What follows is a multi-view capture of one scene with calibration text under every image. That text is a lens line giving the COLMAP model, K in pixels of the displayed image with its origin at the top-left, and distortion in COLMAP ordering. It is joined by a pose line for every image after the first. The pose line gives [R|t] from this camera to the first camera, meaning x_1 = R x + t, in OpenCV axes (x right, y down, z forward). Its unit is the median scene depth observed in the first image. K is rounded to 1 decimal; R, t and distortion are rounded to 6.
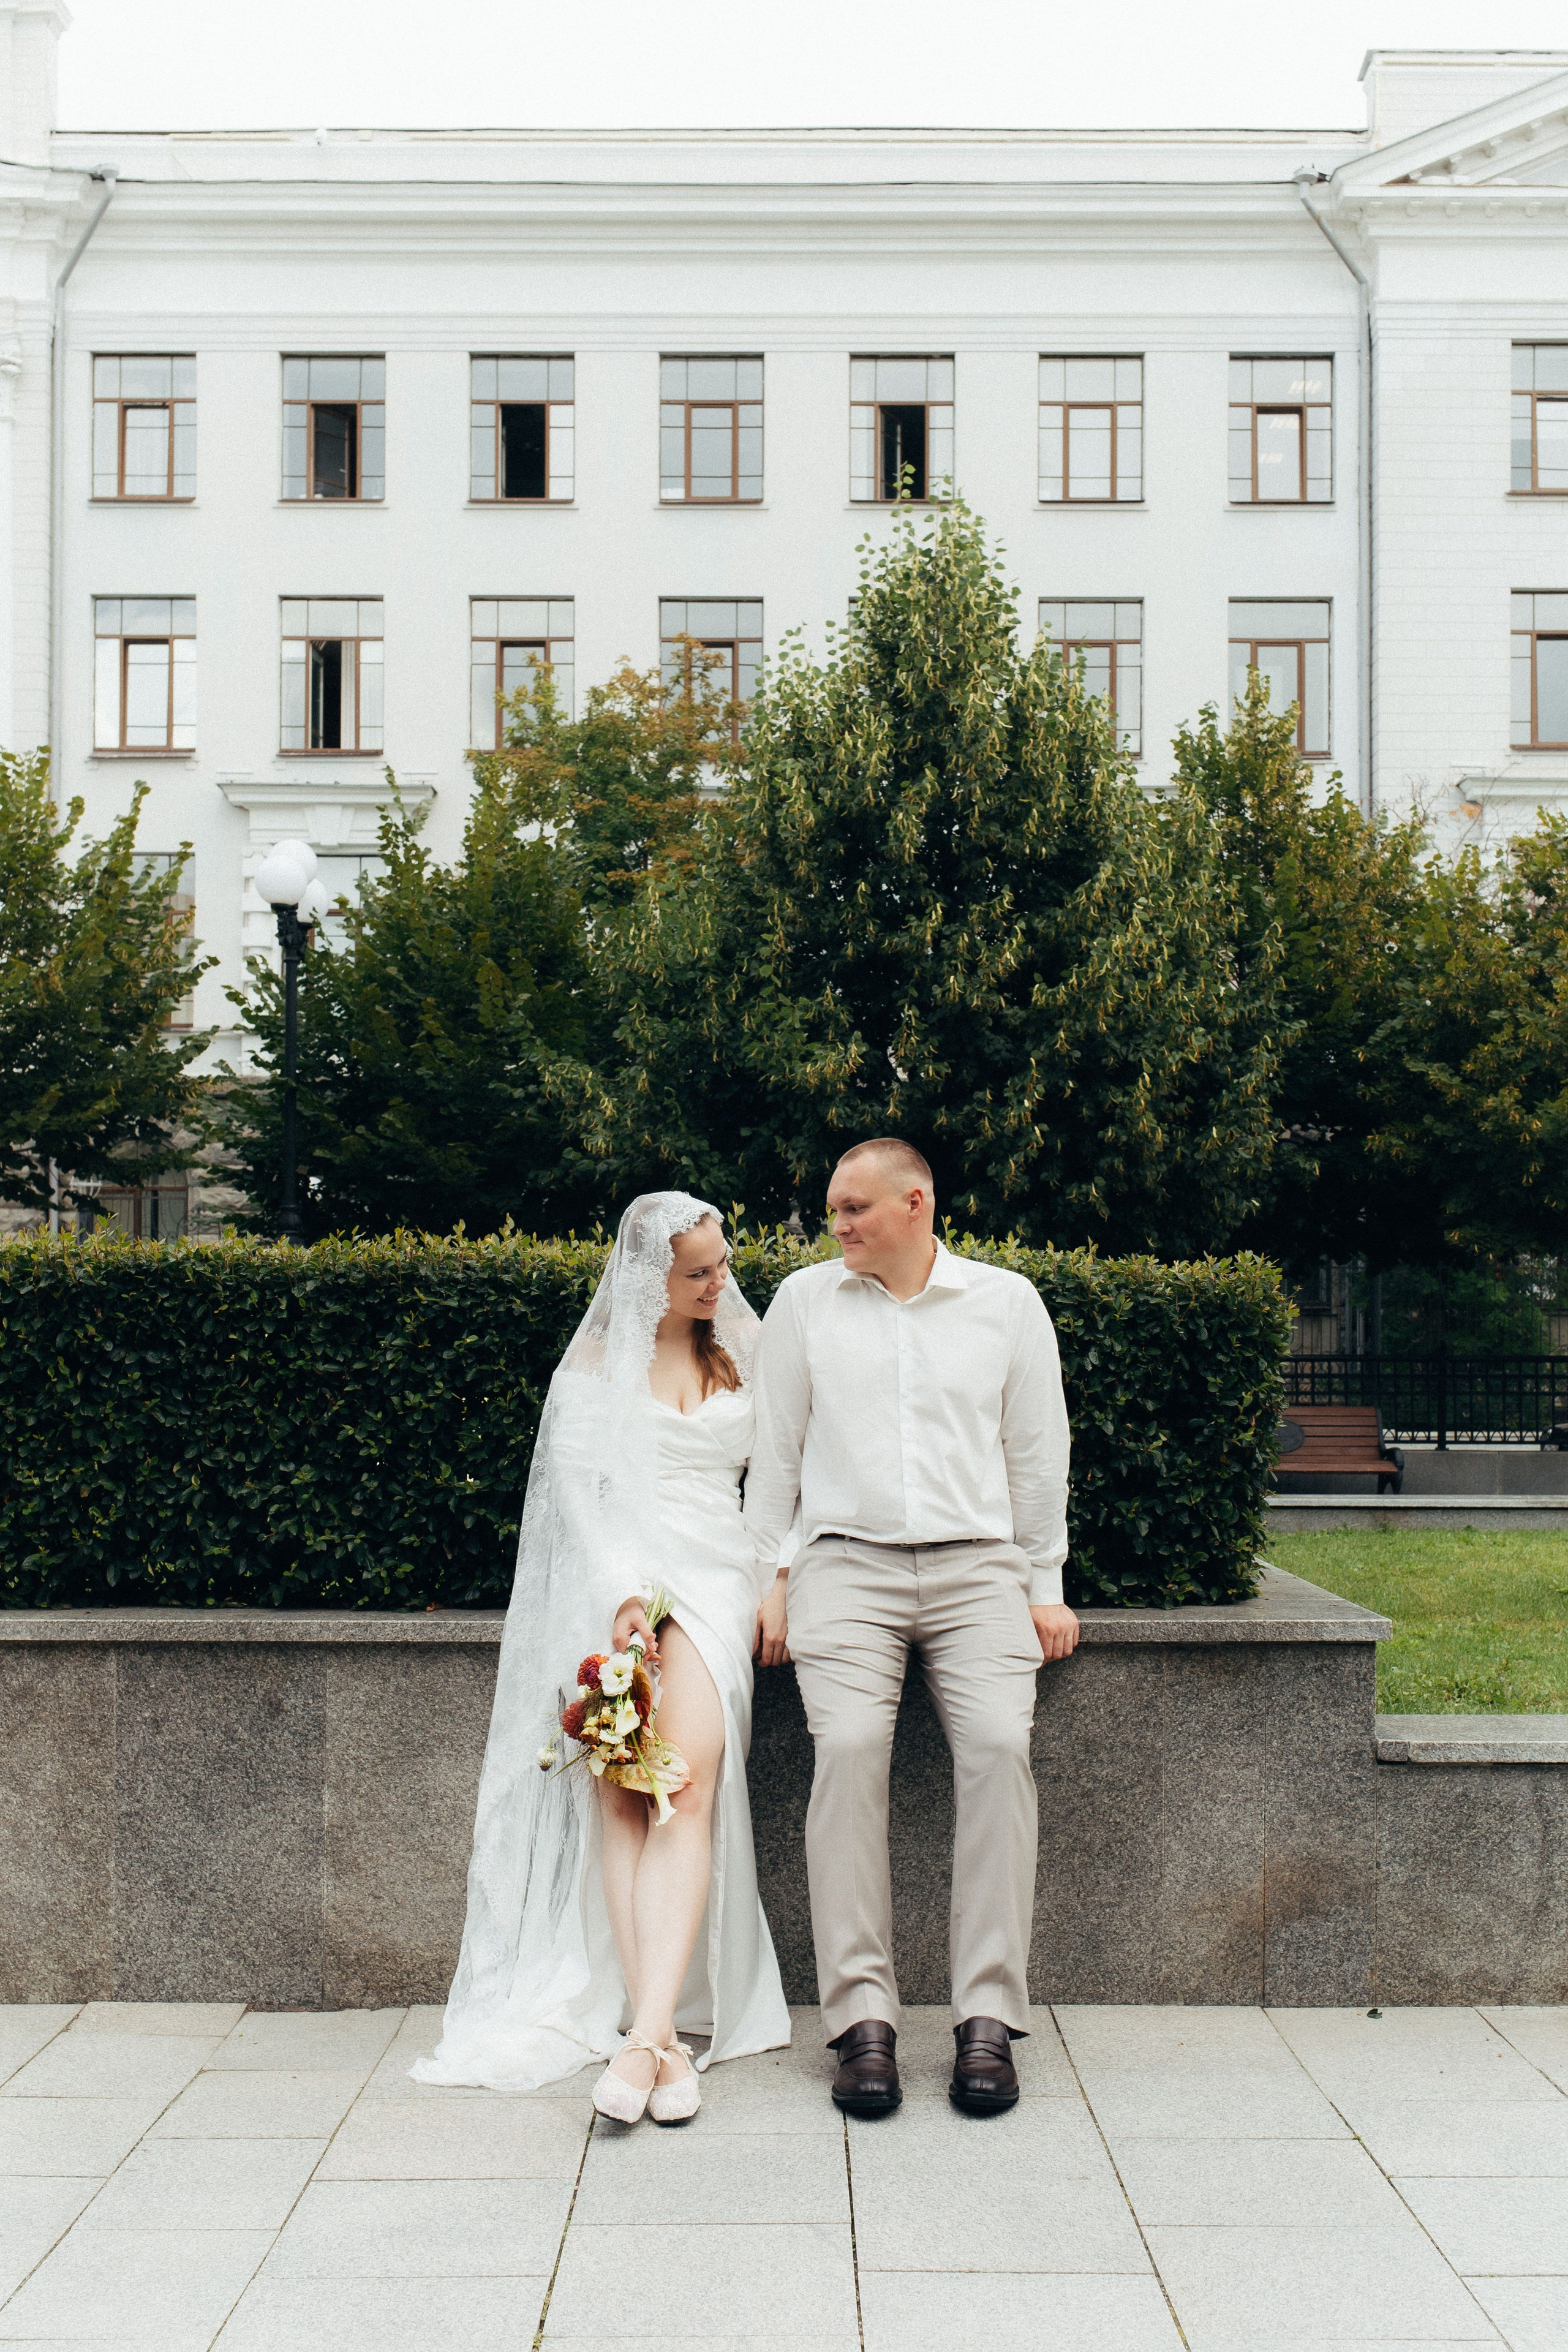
lens RADIAL K [[2378.6, 0, 784.0], [0, 2378.6, 1176.0], [0, 0, 1]] dist [0.018594, -0.015310]
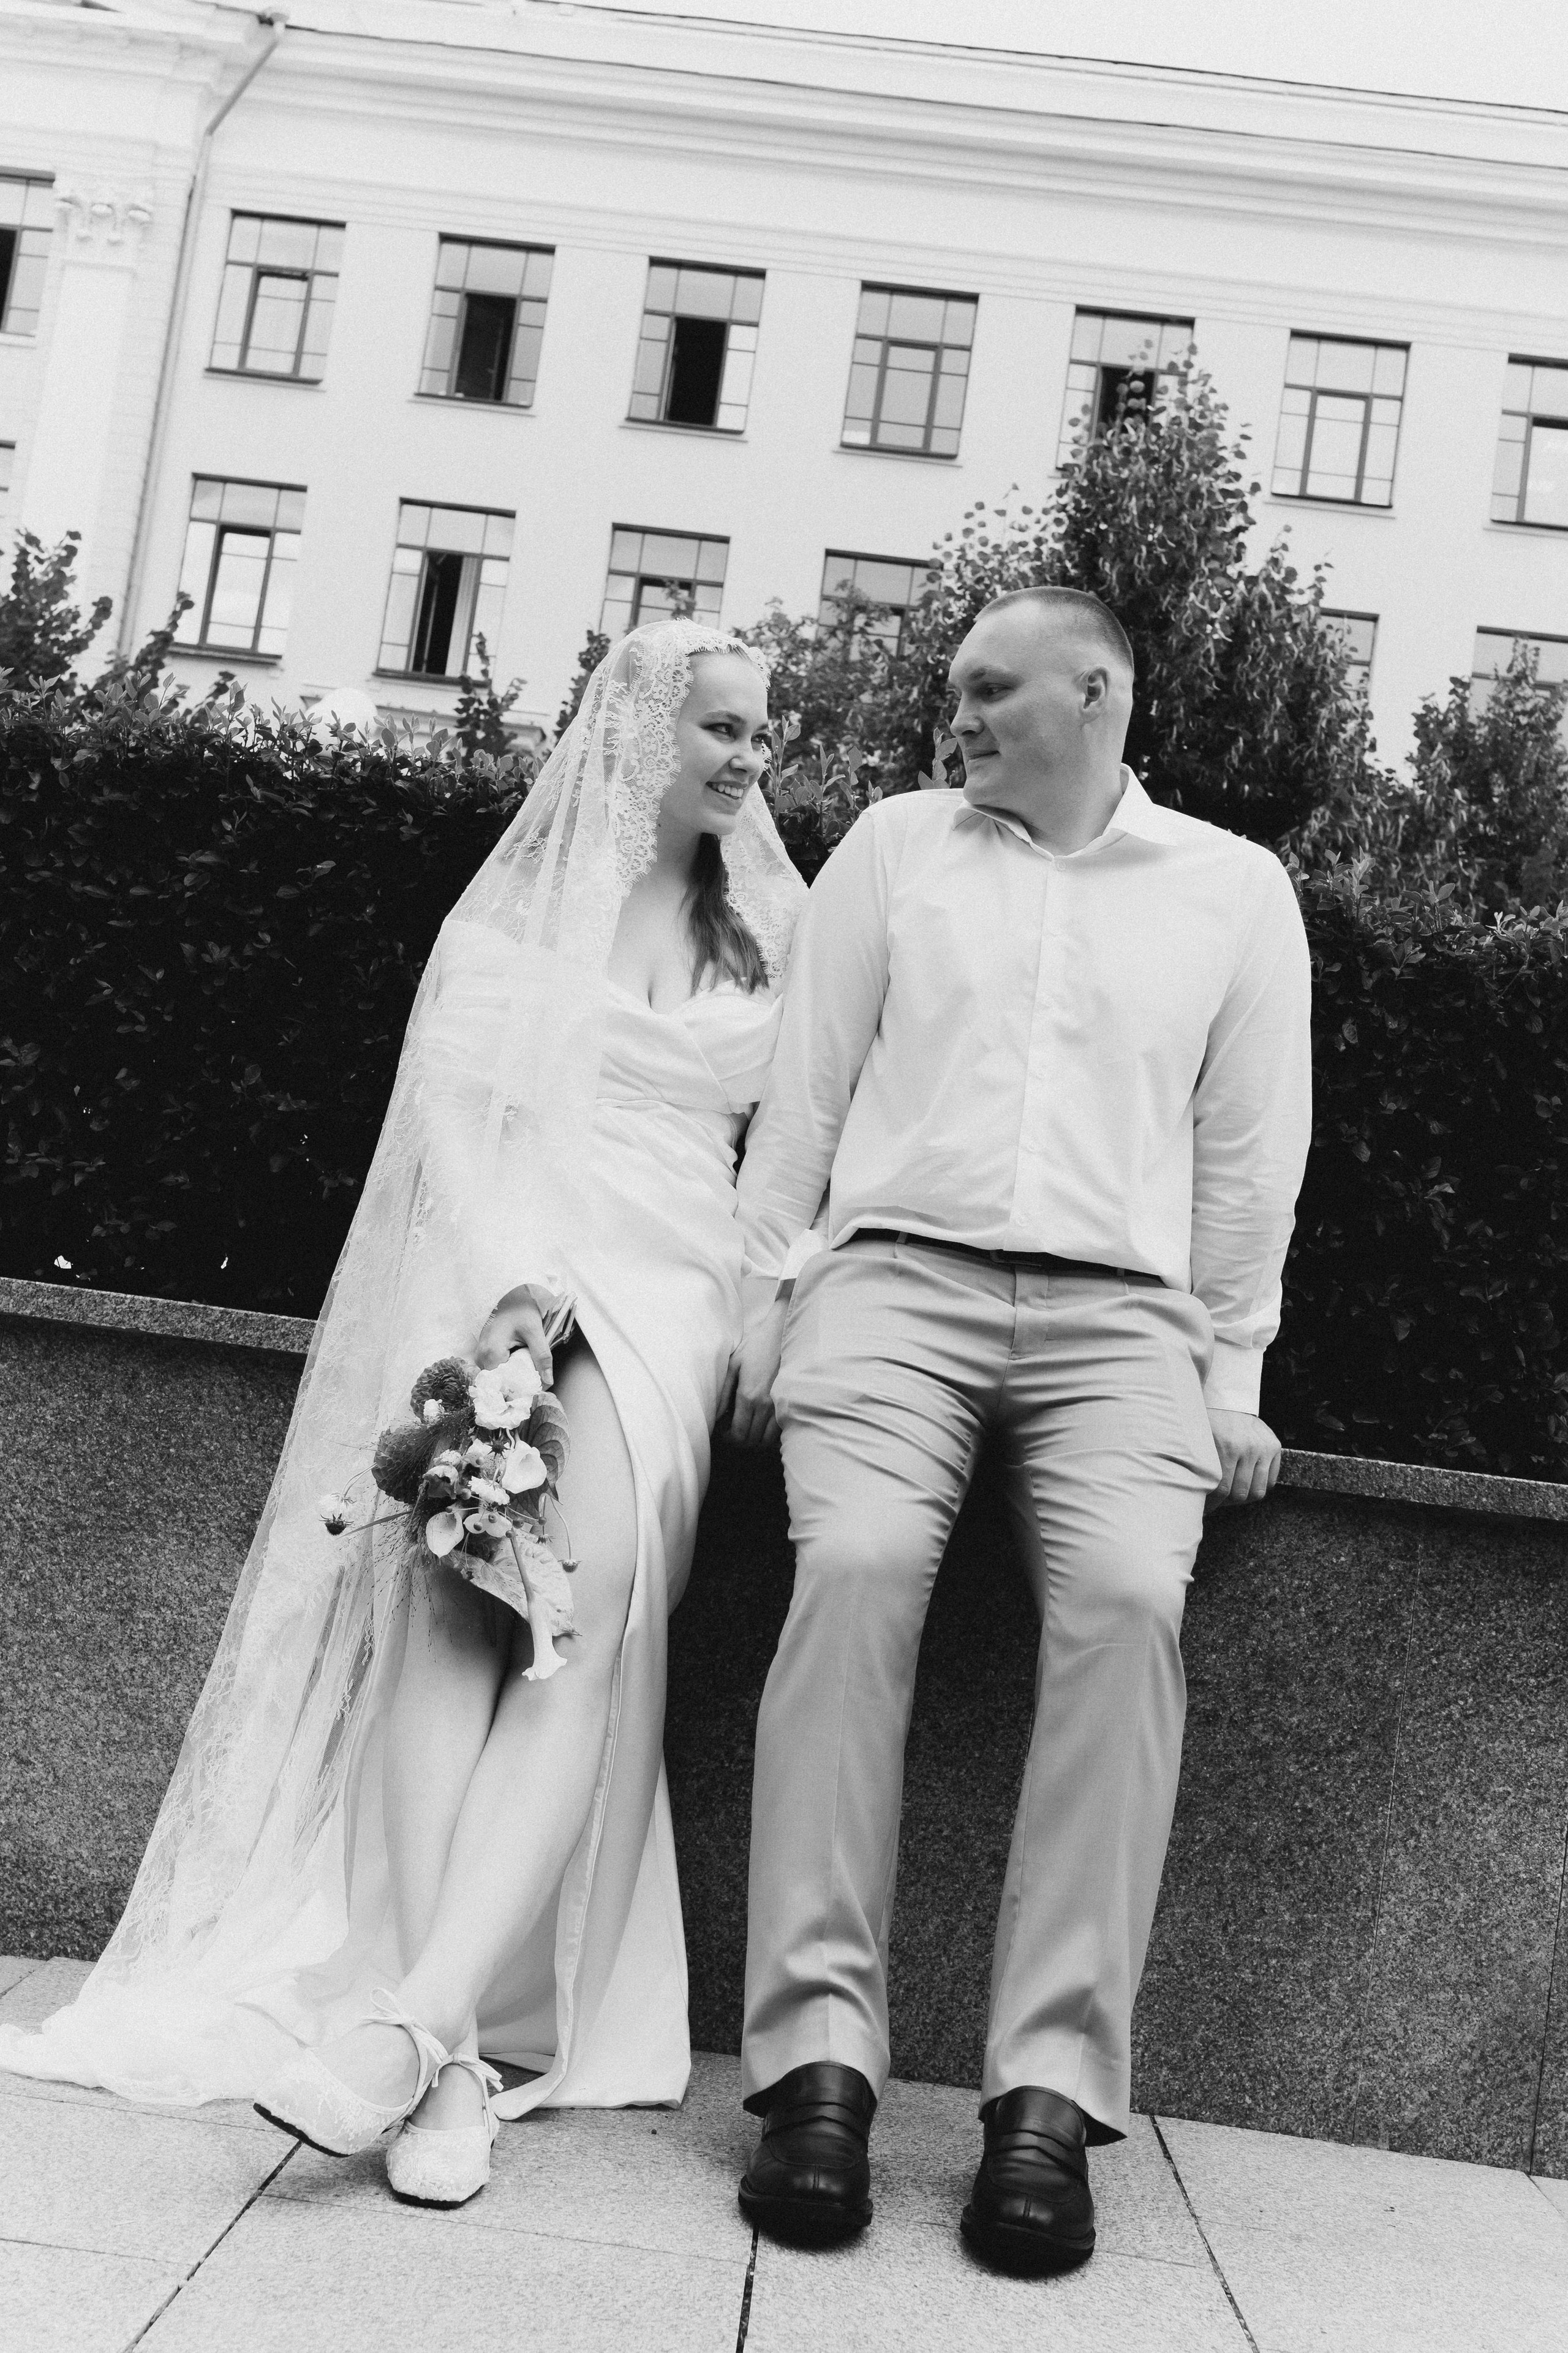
lens RADIAL K [[2524.9, 0, 789.9], [0, 2524.9, 1147.3], [0, 0, 1]] dist [0.019430, -0.026533]
pose [[0.991017, 0.125131, -0.047190, 0.024423], [-0.128156, 0.989441, -0.067698, 0.165104], [0.038221, 0.073137, 0.996589, 0.364497]]
